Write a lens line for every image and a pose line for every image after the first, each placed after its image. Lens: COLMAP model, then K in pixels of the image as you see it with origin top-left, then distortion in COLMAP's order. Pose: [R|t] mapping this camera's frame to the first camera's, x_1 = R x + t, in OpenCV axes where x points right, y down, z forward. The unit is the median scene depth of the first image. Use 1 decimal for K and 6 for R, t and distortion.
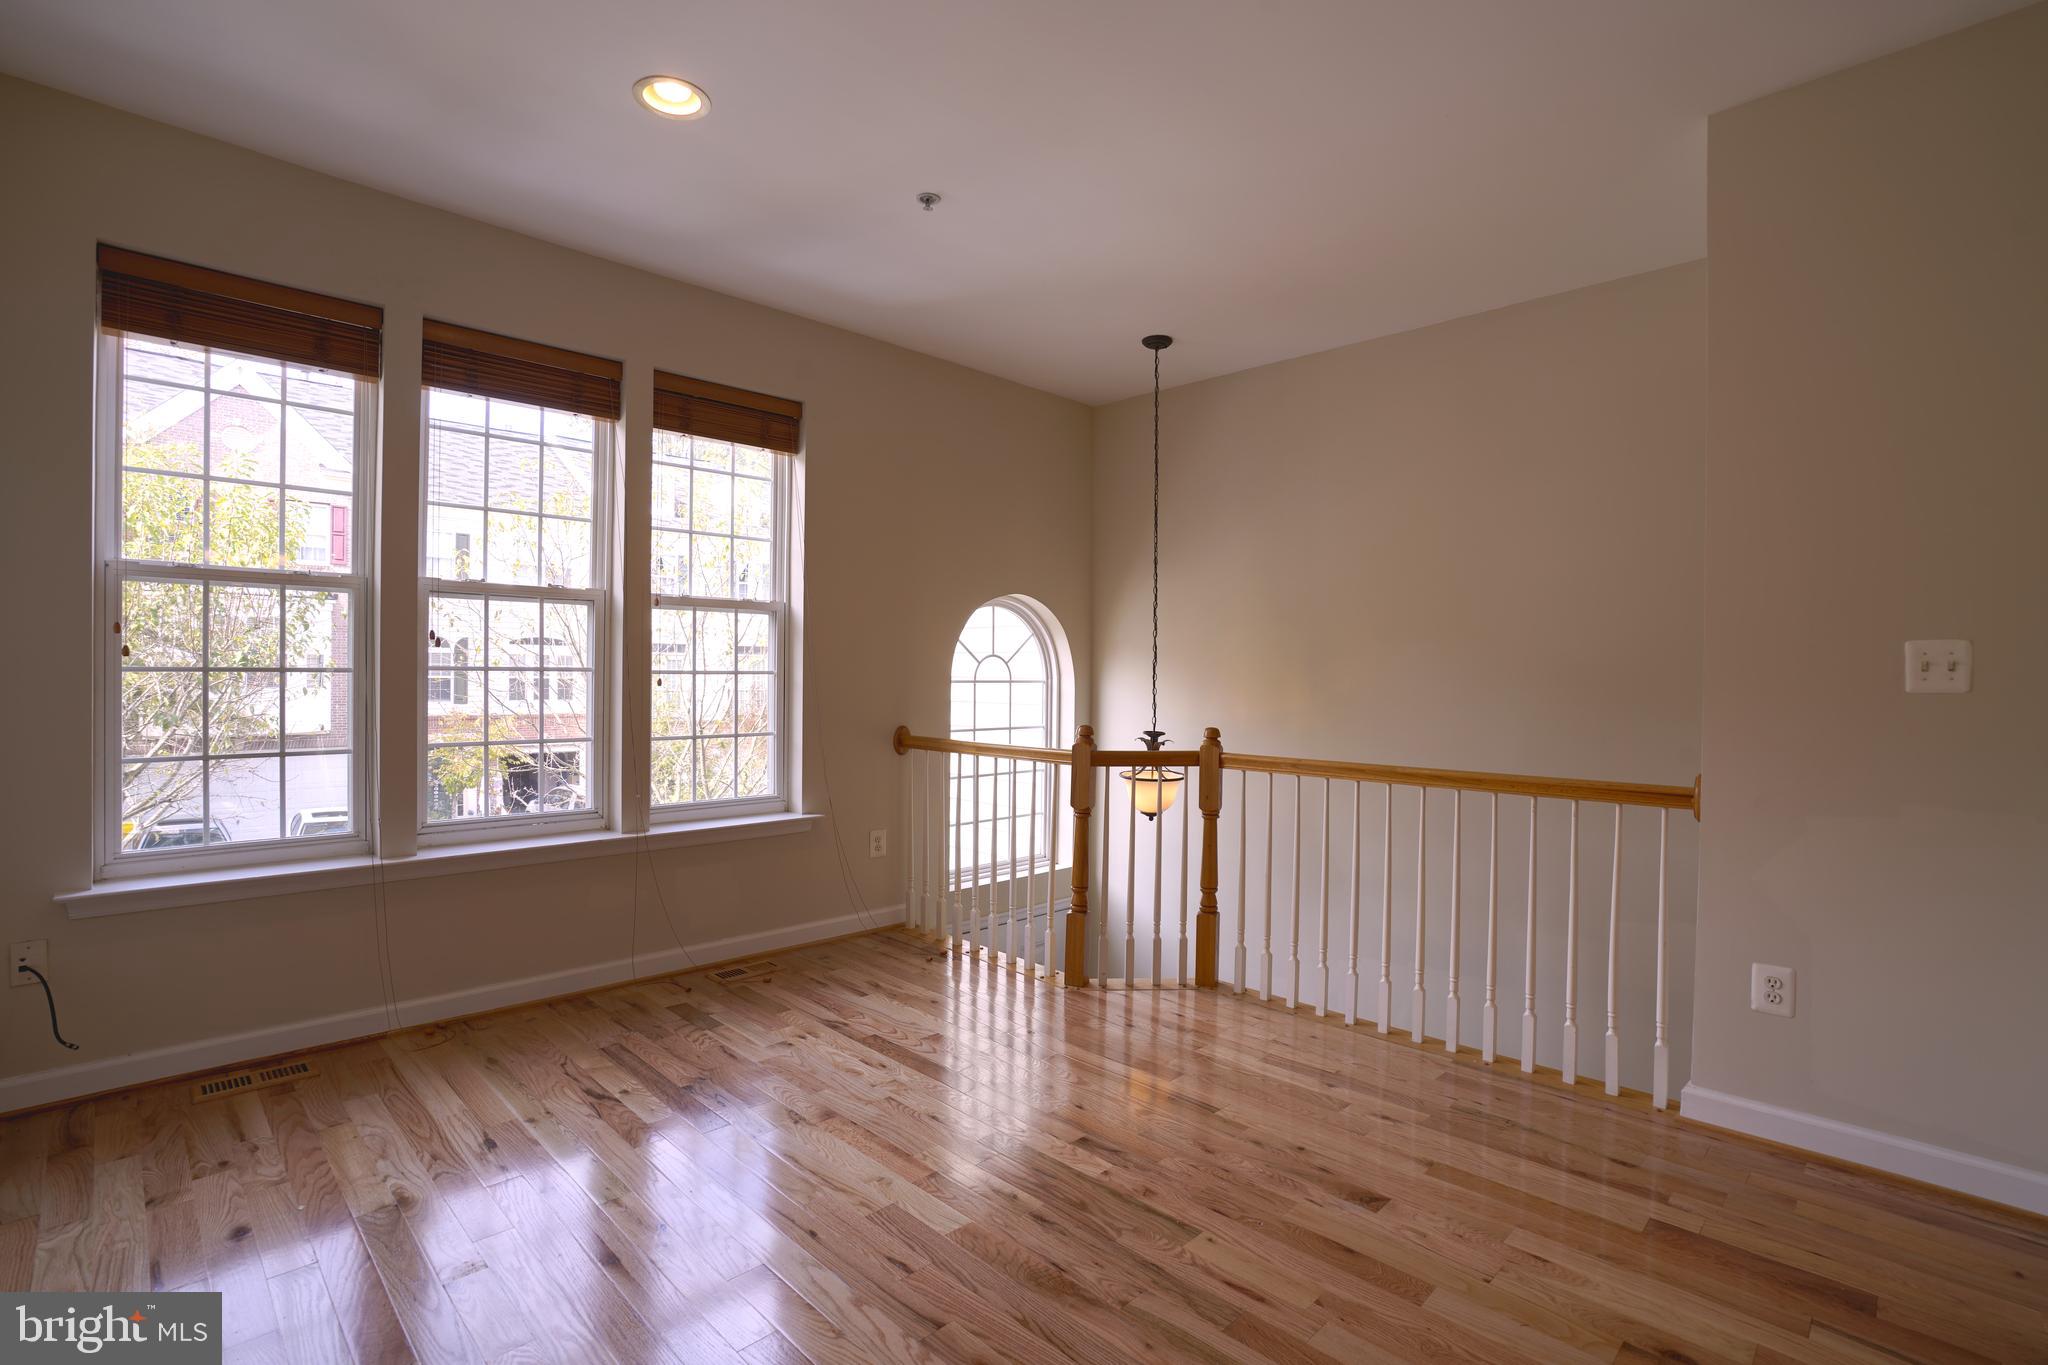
lens RADIAL K [[941.6, 0, 1003.0], [0, 941.6, 685.6], [0, 0, 1]] dist [-0.034573, 0.004096]
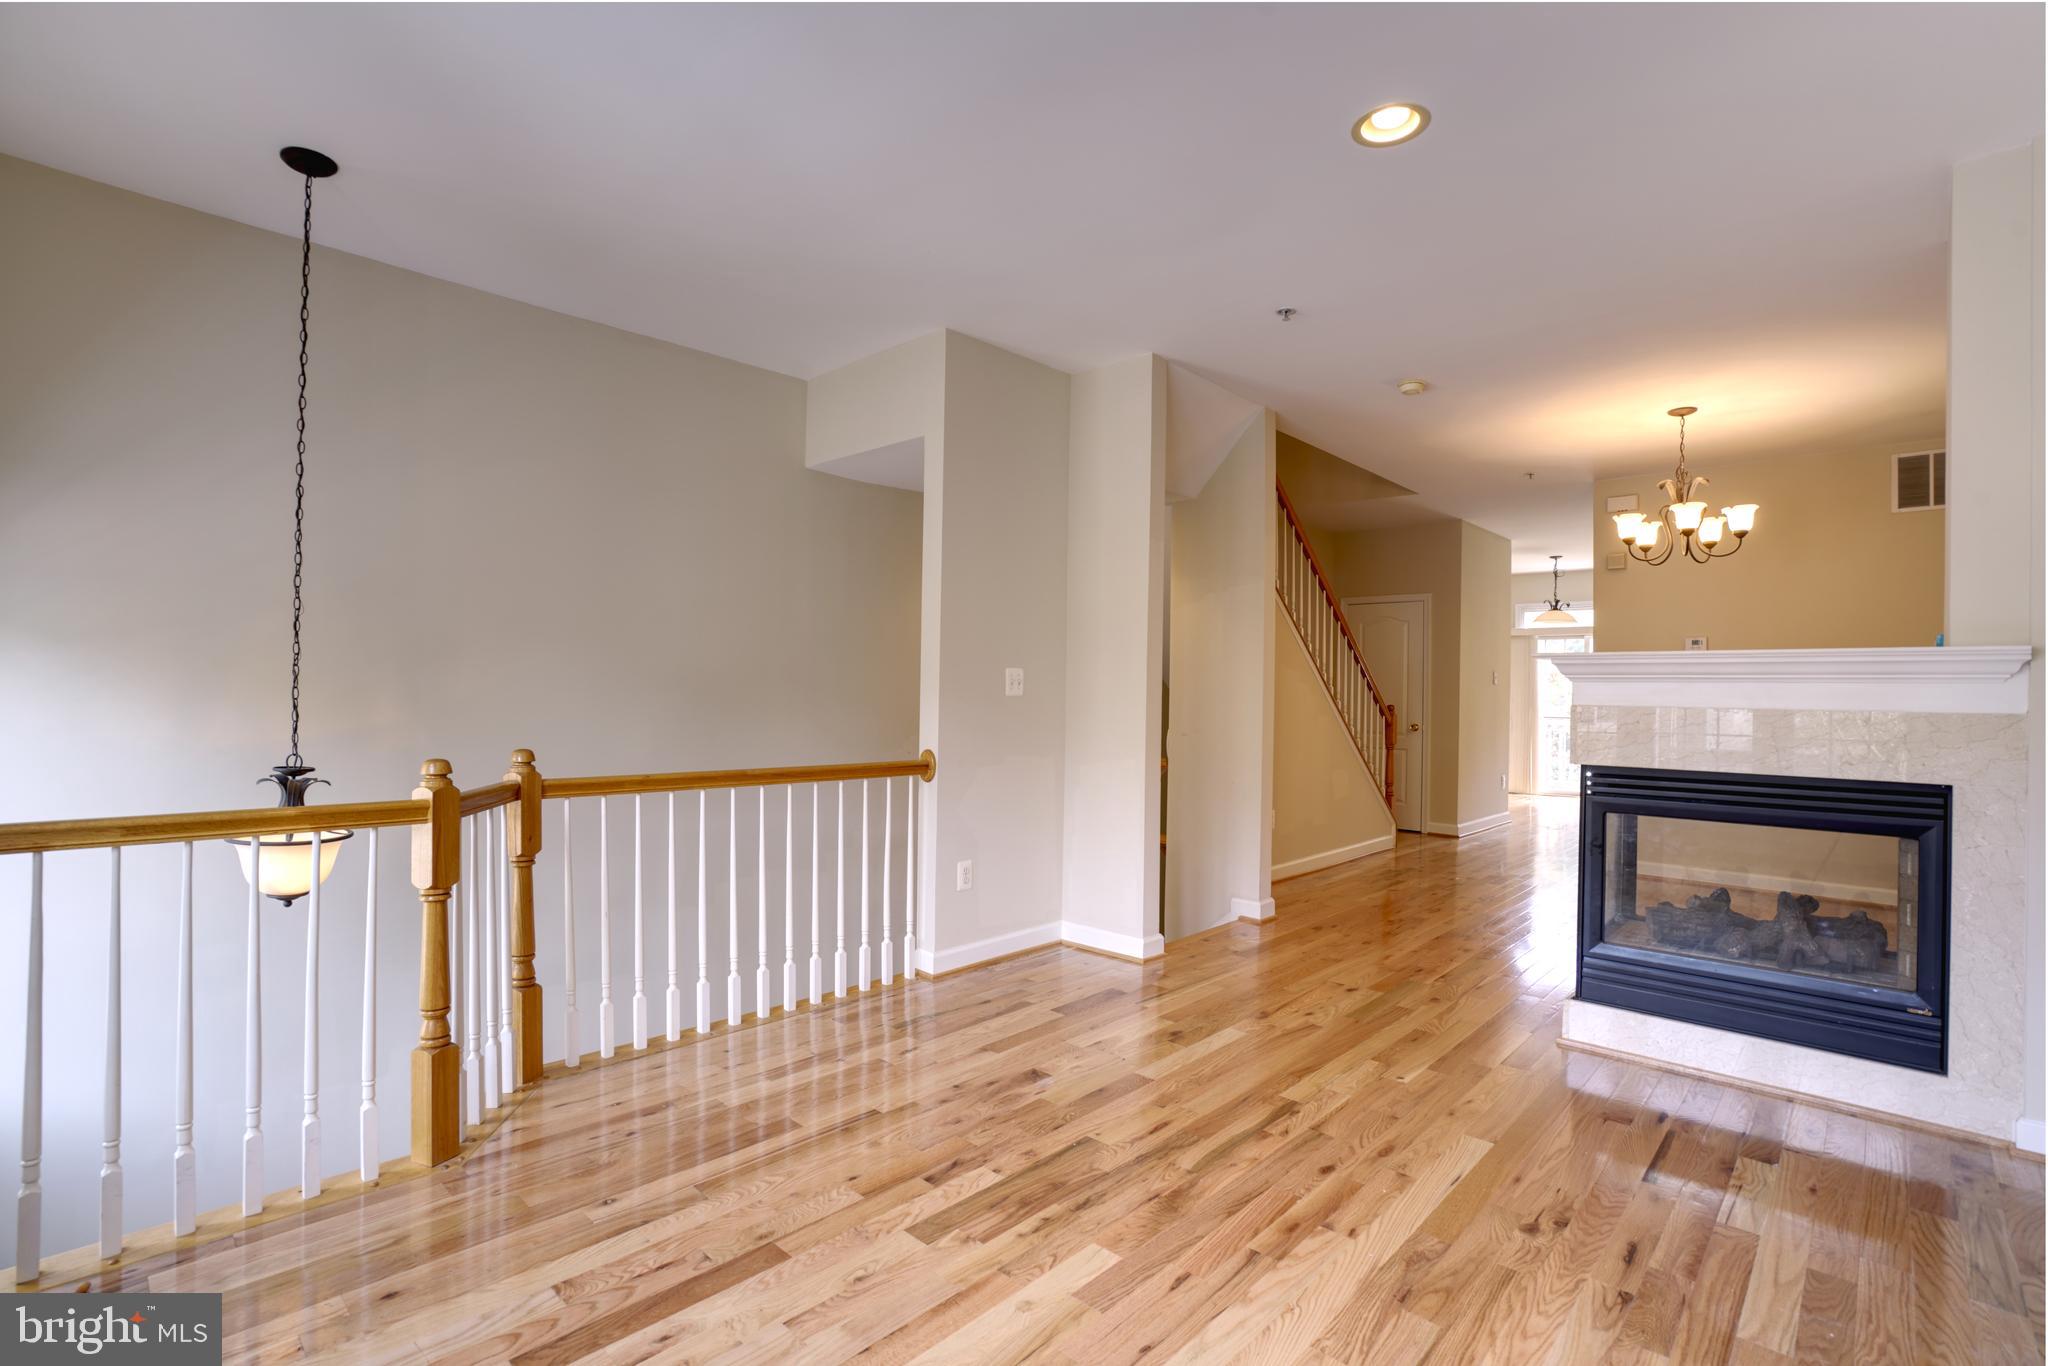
lens RADIAL K [[941.6, 0, 1022.8], [0, 941.6, 681.3], [0, 0, 1]] dist [-0.034573, 0.004096]
pose [[-0.029520, 0.004542, 0.999554, -0.944283], [0.000614, 0.999990, -0.004526, -0.014234], [-0.999564, 0.000480, -0.029522, 1.023542]]
